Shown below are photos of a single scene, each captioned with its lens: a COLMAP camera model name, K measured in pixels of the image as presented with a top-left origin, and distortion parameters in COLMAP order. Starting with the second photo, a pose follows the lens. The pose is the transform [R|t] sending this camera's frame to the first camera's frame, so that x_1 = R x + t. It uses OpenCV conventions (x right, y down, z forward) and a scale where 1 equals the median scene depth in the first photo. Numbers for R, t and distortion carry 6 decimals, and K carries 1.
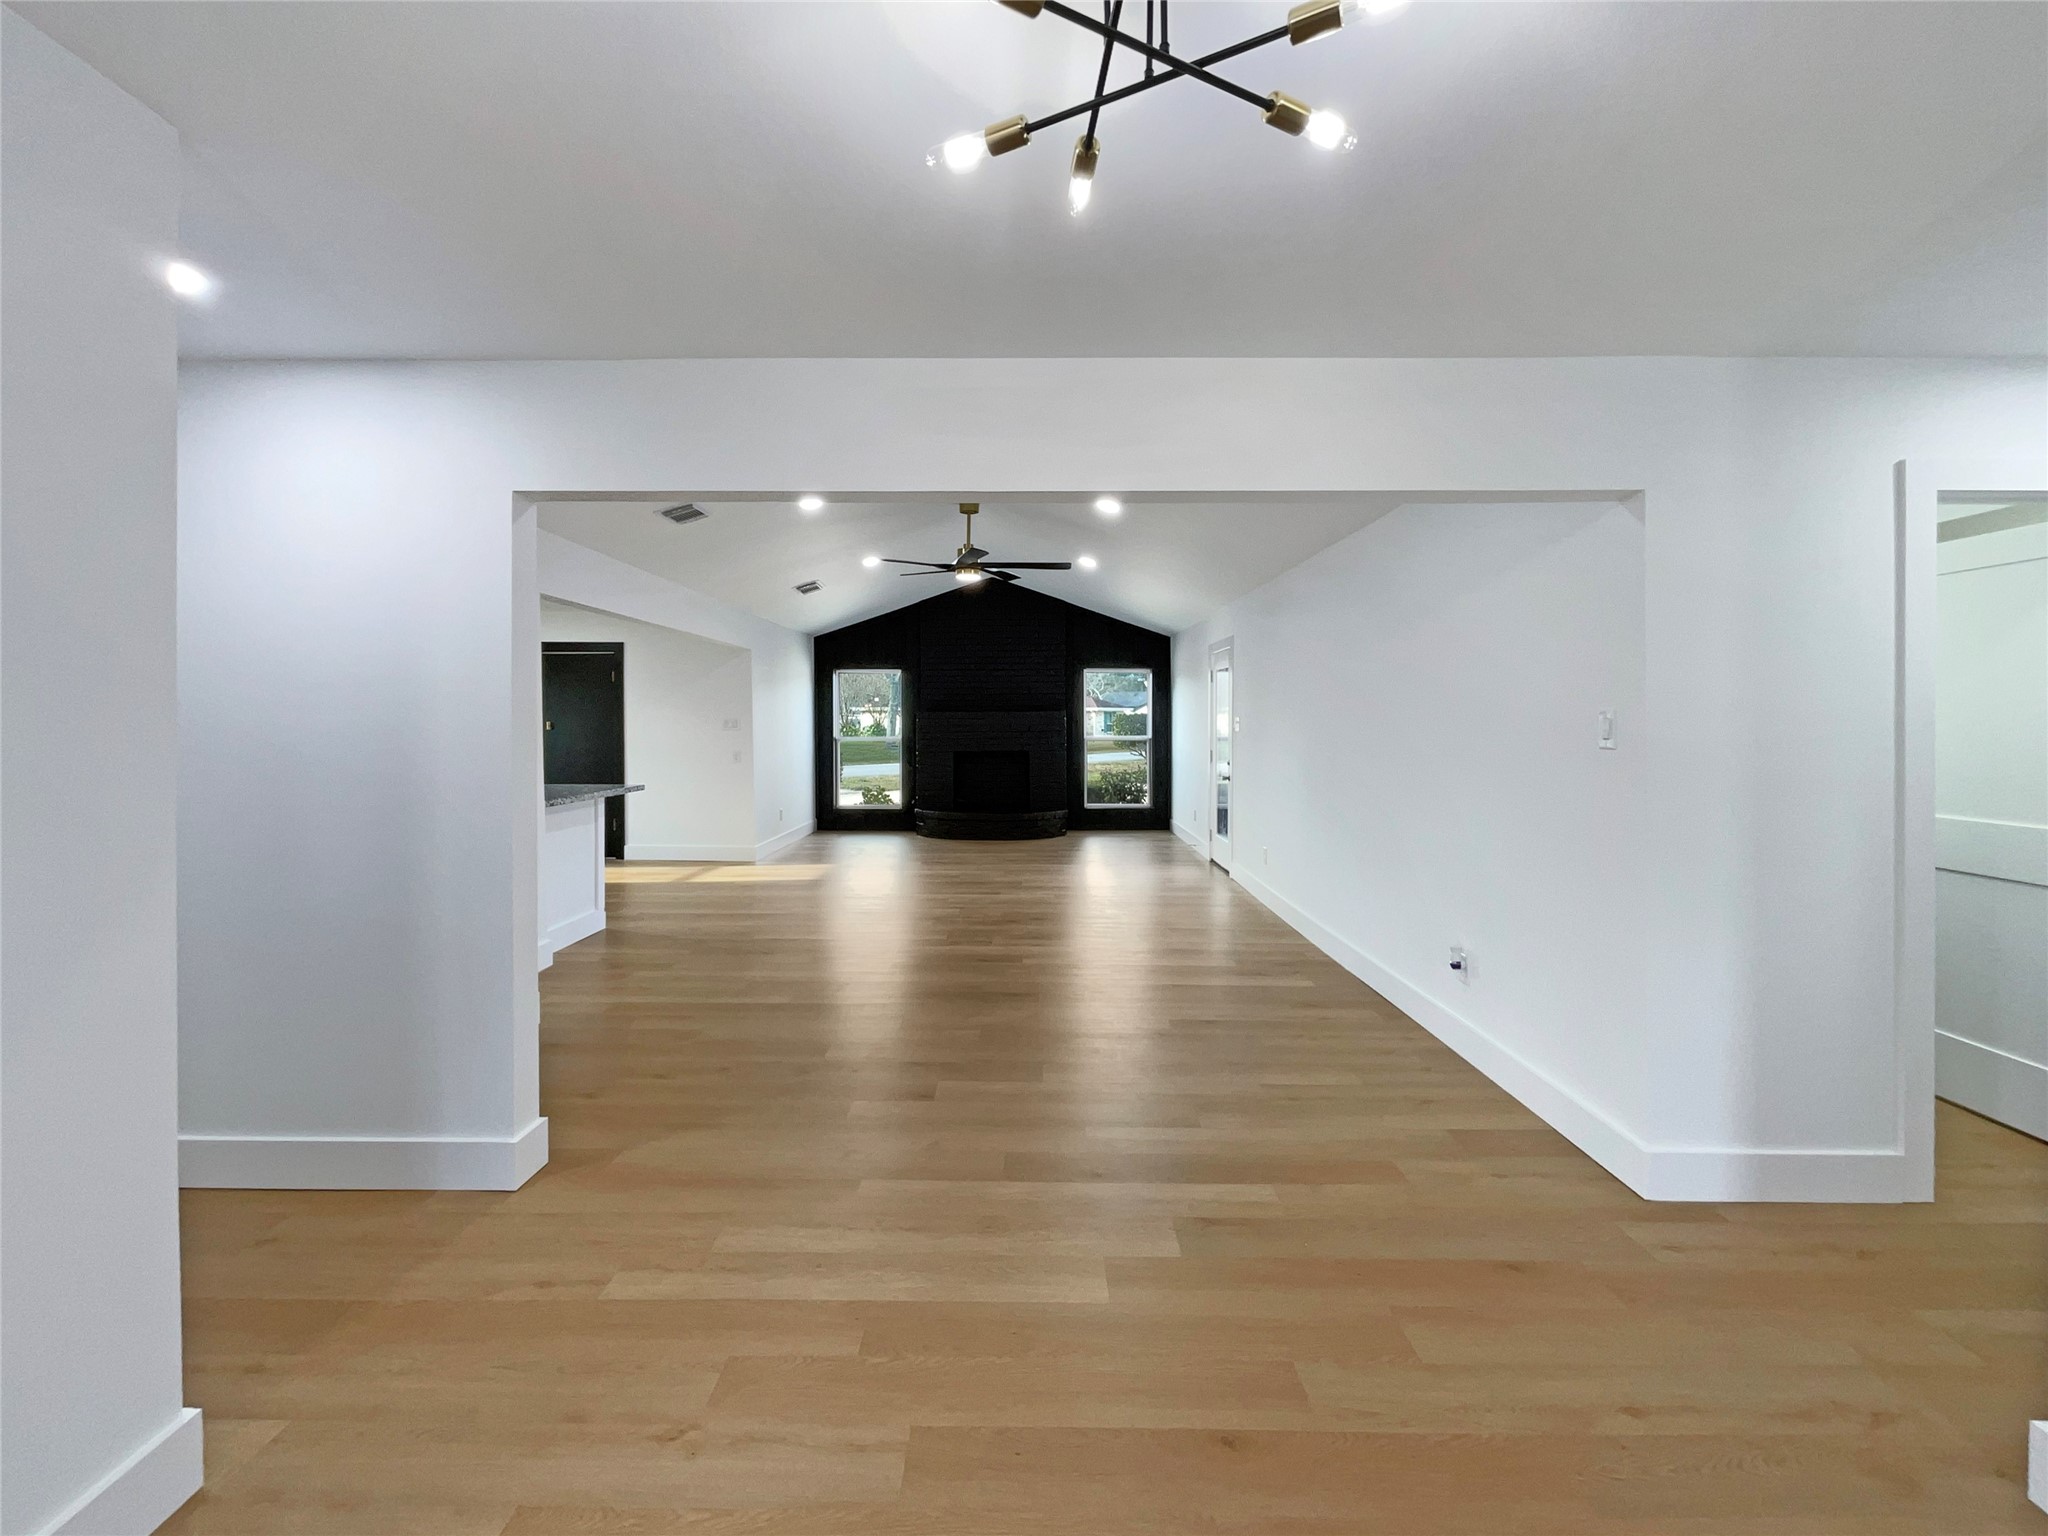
lens RADIAL K [[851.4, 0, 1021.8], [0, 851.4, 731.7], [0, 0, 1]] dist [-0.000053, 0.000014]
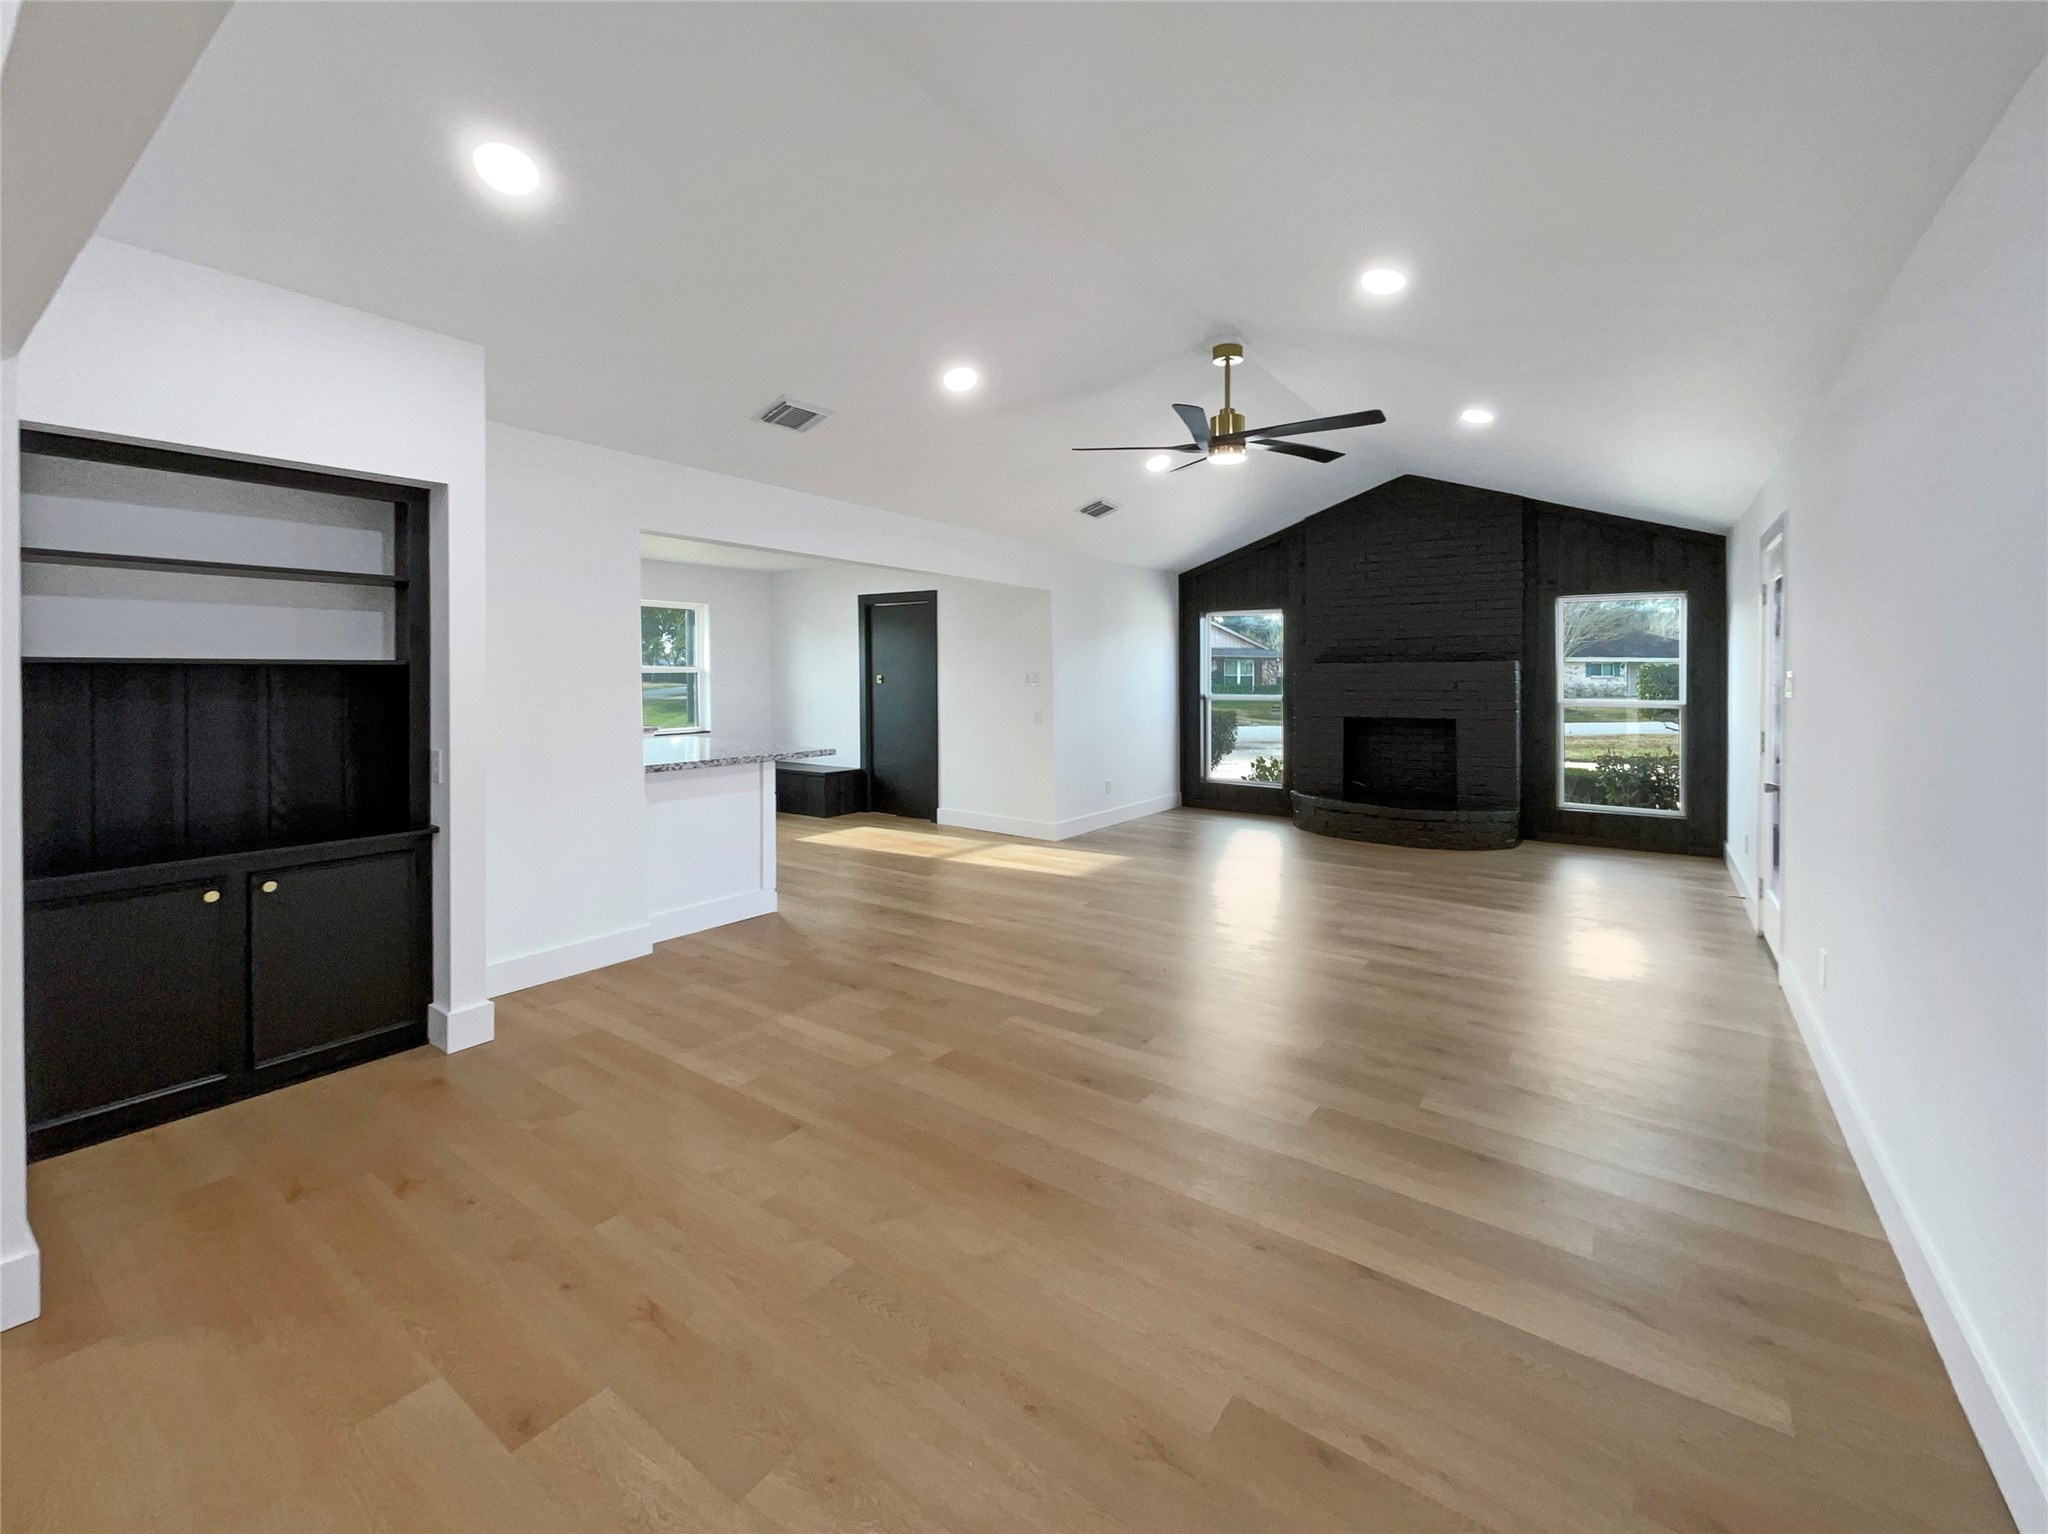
lens RADIAL K [[868.9, 0, 1023.9], [0, 868.9, 683.2], [0, 0, 1]] dist [0.000510, 0.000155]
pose [[0.816809, 0.006861, -0.576868, 0.124021], [-0.008697, 0.999962, -0.000421, -0.003205], [0.576843, 0.005361, 0.816837, 0.221865]]
